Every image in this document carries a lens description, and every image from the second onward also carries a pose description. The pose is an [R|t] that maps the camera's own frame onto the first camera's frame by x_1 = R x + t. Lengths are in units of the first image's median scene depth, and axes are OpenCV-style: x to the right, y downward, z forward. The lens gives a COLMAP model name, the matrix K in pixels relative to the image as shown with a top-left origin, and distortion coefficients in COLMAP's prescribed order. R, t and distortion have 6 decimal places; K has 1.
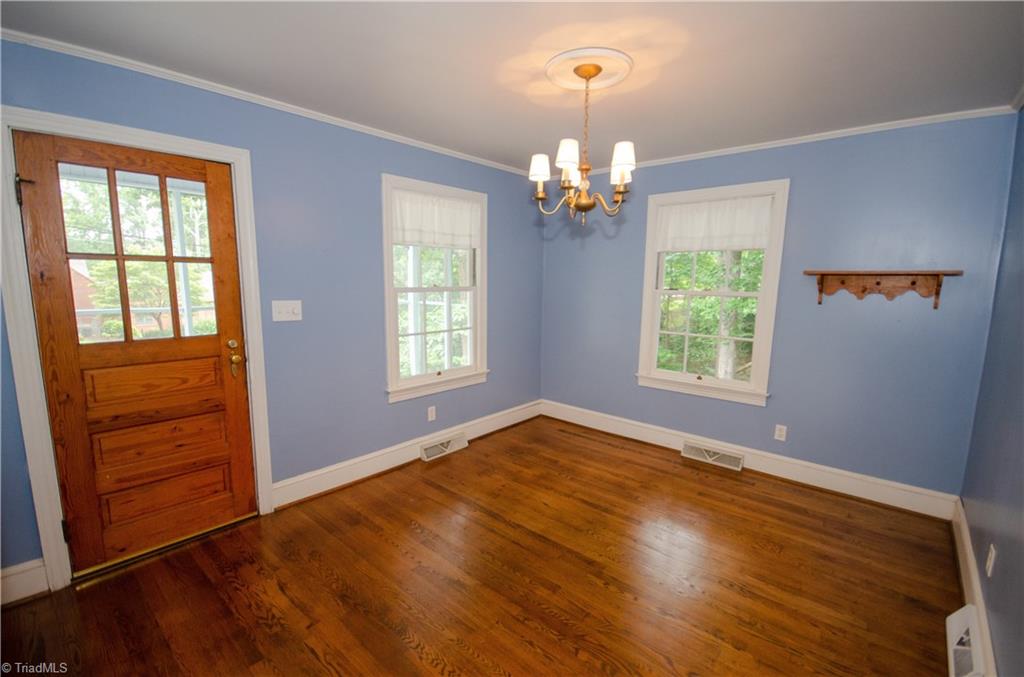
lens RADIAL K [[450.8, 0, 514.3], [0, 450.8, 342.6], [0, 0, 1]] dist [-0.003179, -0.000286]
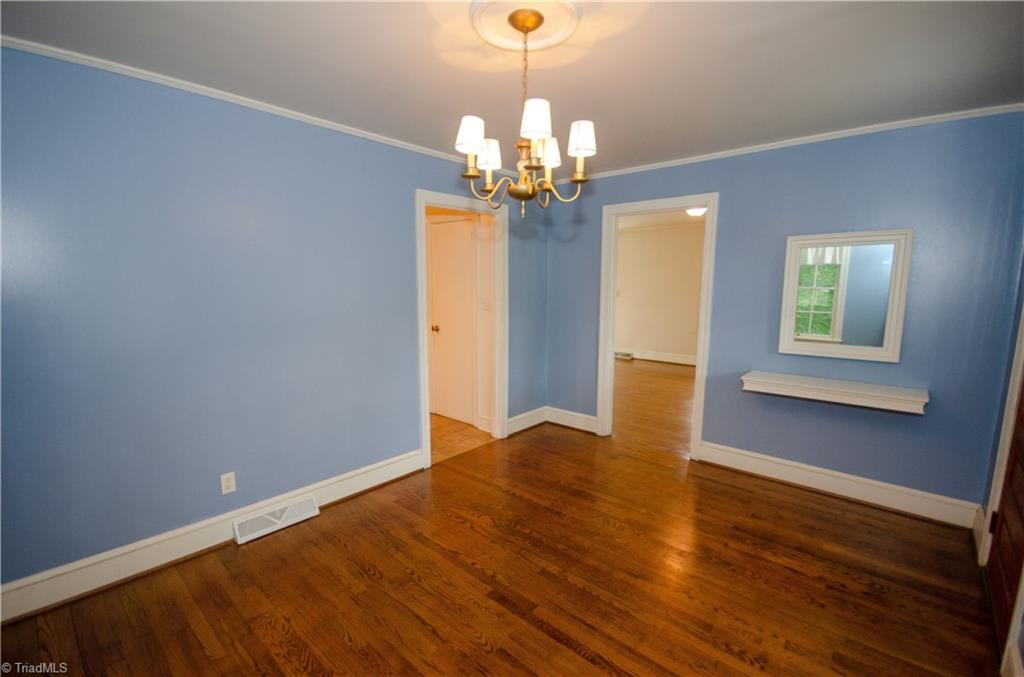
lens RADIAL K [[443.6, 0, 513.4], [0, 443.6, 357.7], [0, 0, 1]] dist [-0.001454, -0.000256]
pose [[-0.999851, -0.016465, 0.005238, 0.144750], [-0.014034, 0.950739, 0.309675, -0.238263], [-0.010079, 0.309556, -0.950828, 1.634593]]
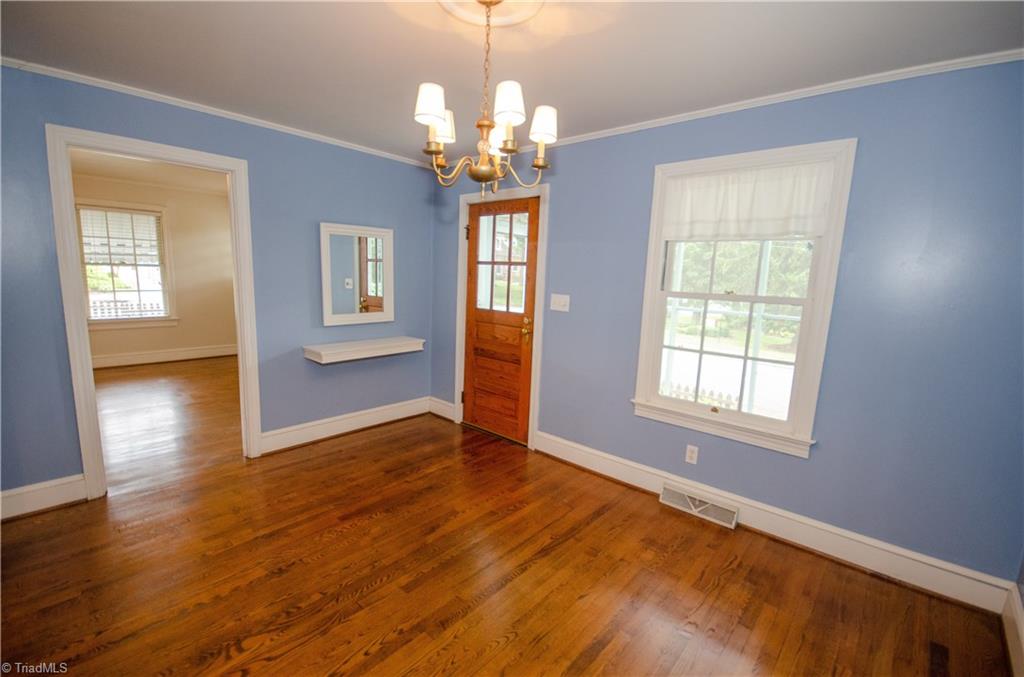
lens RADIAL K [[450.1, 0, 513.8], [0, 450.1, 345.6], [0, 0, 1]] dist [-0.003127, -0.000705]
pose [[-0.001794, 0.141862, -0.989885, 0.854338], [-0.183679, 0.972998, 0.139775, -0.119438], [0.982985, 0.182072, 0.024312, 0.977341]]
